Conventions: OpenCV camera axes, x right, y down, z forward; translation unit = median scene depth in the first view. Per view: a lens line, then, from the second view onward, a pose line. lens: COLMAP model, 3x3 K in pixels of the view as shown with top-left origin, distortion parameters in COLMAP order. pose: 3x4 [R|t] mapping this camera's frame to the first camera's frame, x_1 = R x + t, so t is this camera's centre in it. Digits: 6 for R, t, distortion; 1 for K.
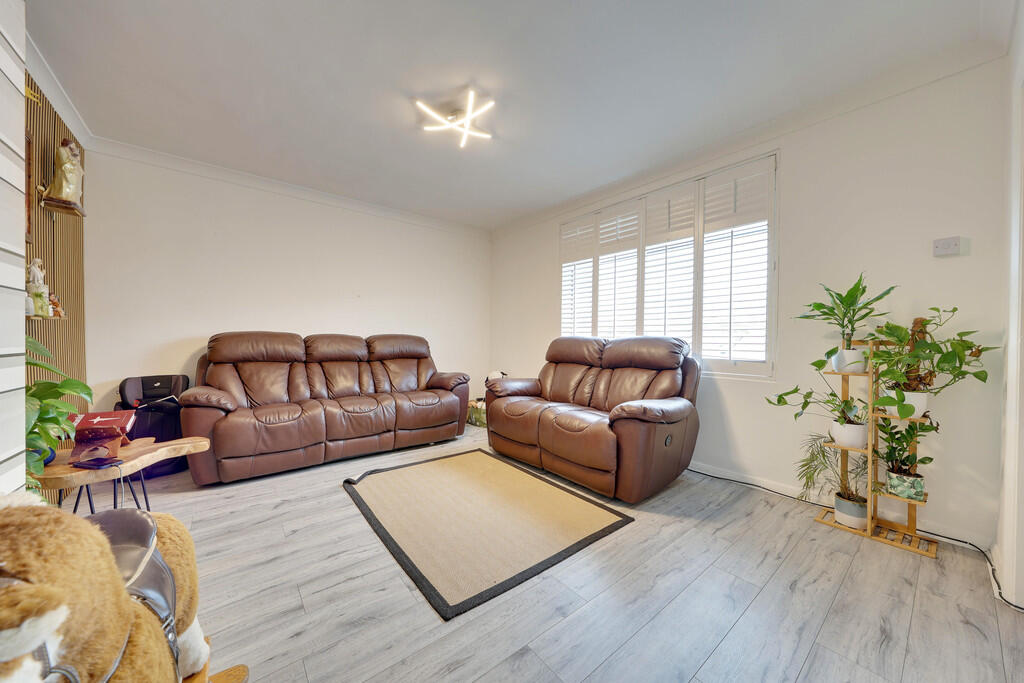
lens RADIAL K [[350.8, 0, 512.0], [0, 350.8, 341.5], [0, 0, 1]] dist [0.000075, -0.000029]
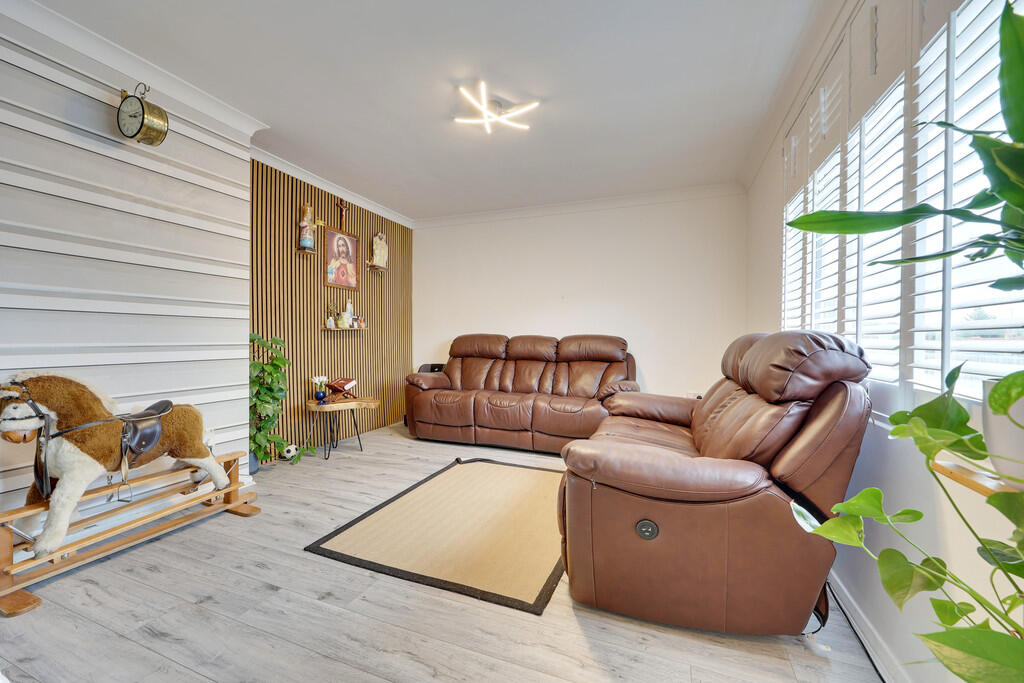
lens RADIAL K [[405.0, 0, 510.4], [0, 405.0, 338.6], [0, 0, 1]] dist [0.000502, 0.000039]
pose [[0.496184, -0.007697, -0.868183, 0.830932], [-0.006017, 0.999906, -0.012304, 0.008450], [0.868197, 0.011329, 0.496091, 0.492834]]
